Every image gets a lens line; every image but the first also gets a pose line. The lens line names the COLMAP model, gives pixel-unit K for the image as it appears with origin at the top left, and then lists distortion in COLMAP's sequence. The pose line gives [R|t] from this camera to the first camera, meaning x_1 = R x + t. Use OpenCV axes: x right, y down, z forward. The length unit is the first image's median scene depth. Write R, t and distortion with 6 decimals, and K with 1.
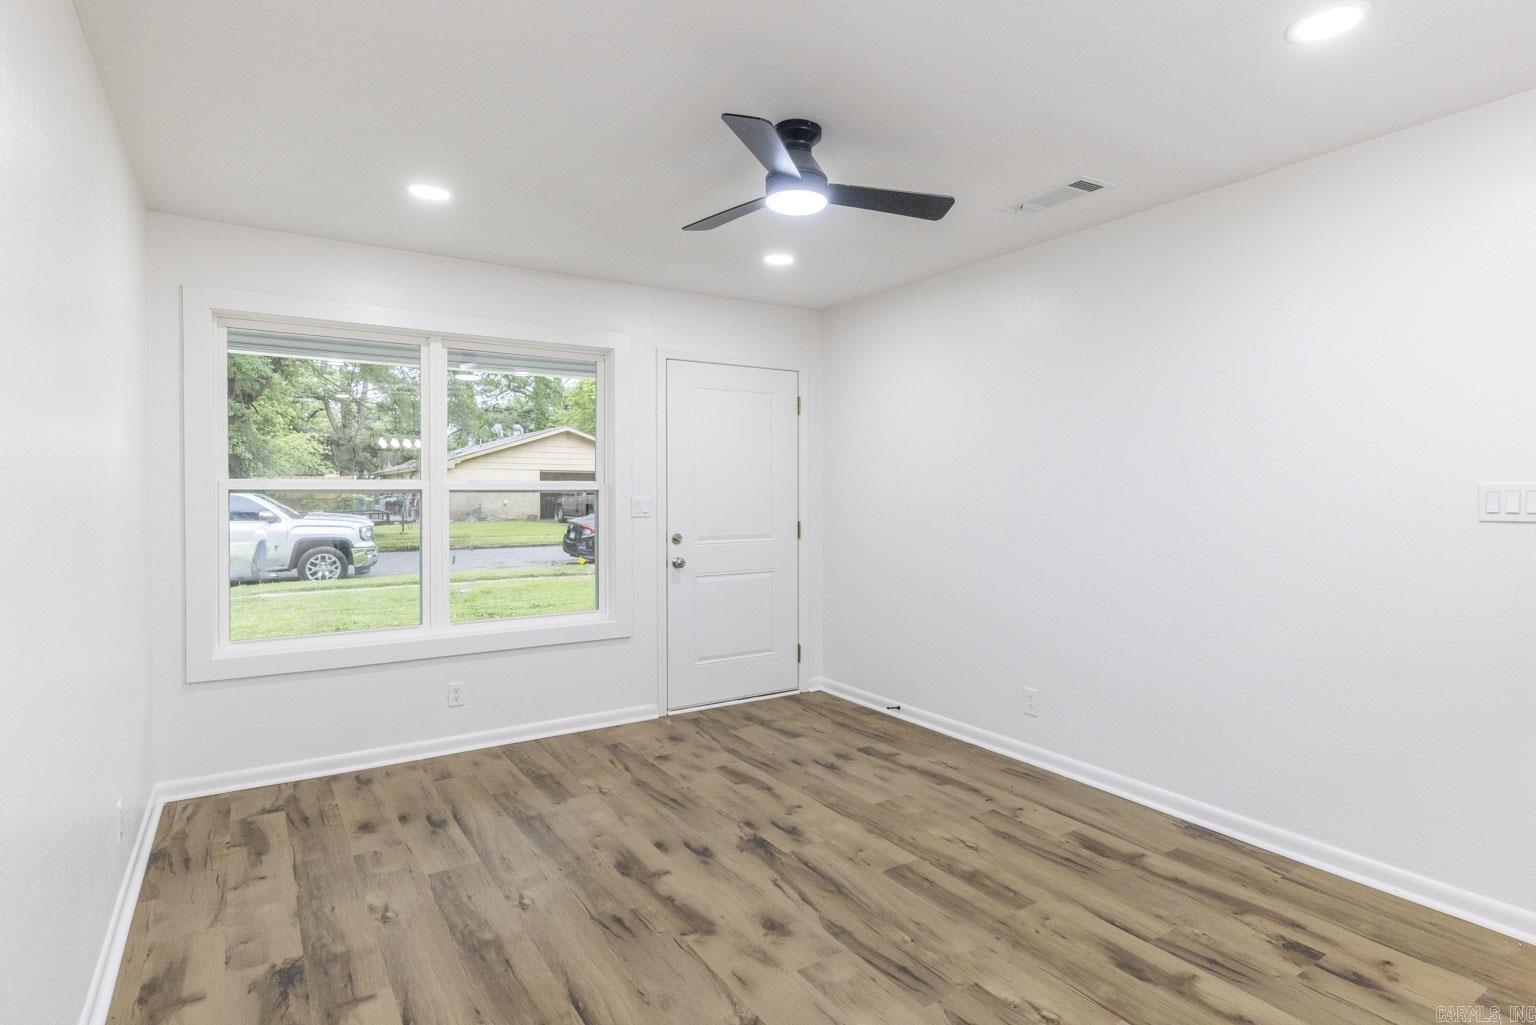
lens RADIAL K [[801.9, 0, 788.1], [0, 801.9, 486.7], [0, 0, 1]] dist [0.000977, -0.001697]
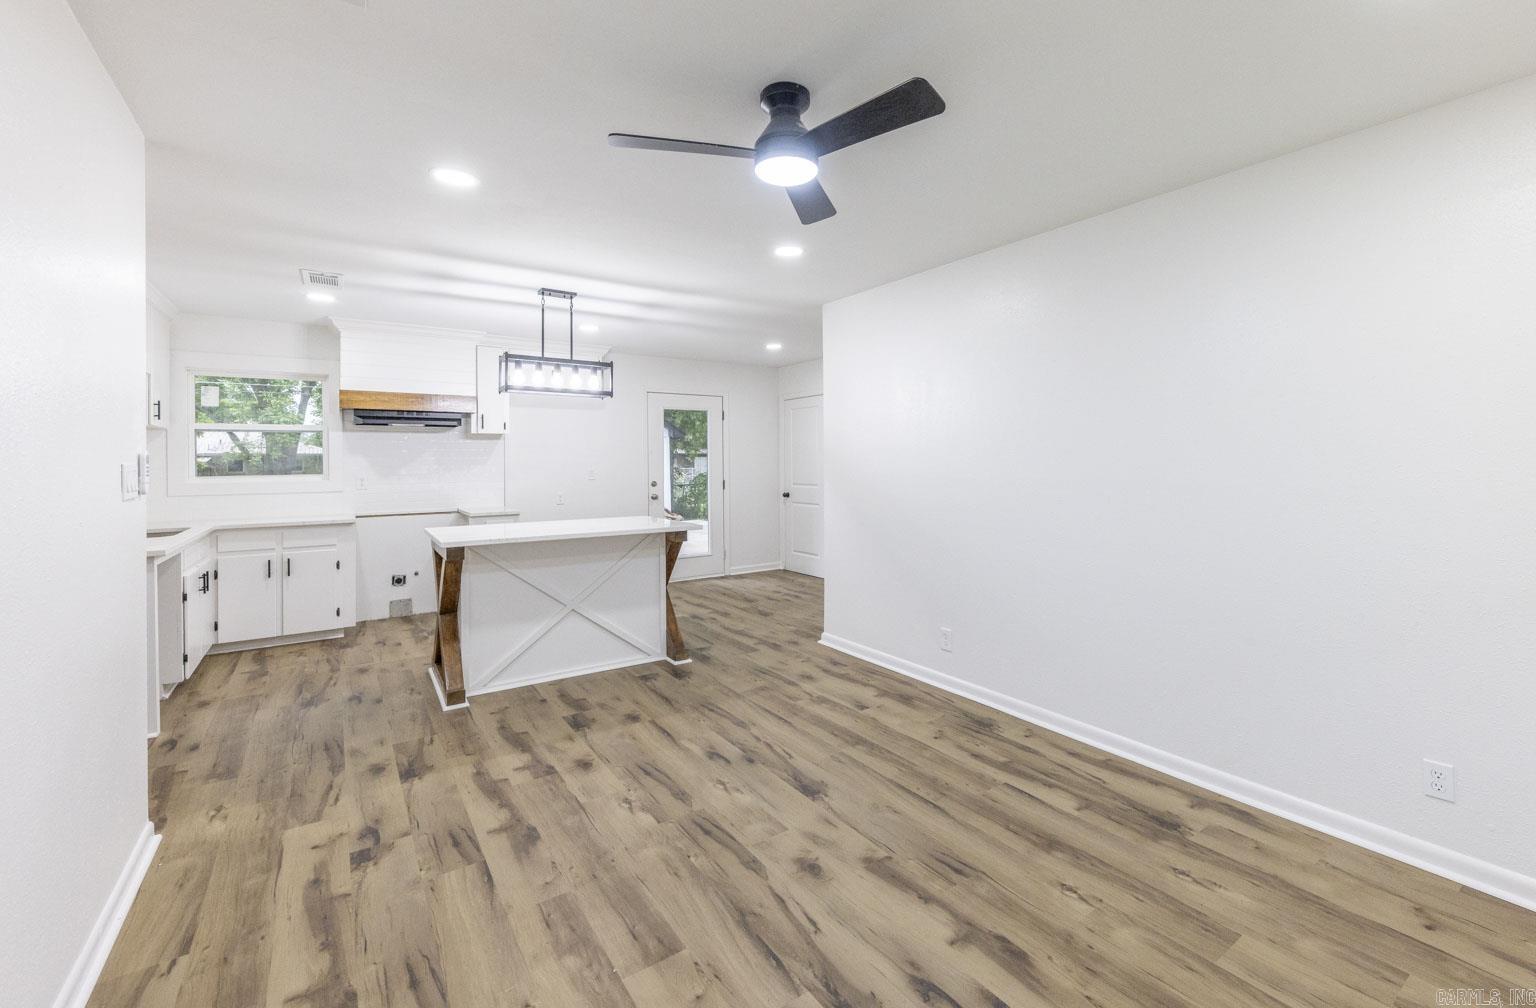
lens RADIAL K [[644.3, 0, 795.6], [0, 644.3, 458.9], [0, 0, 1]] dist [0.000132, -0.000519]
pose [[-0.999427, 0.006019, -0.033314, 0.023008], [0.006018, 0.999982, 0.000144, -0.005100], [0.033314, -0.000057, -0.999445, 1.520046]]
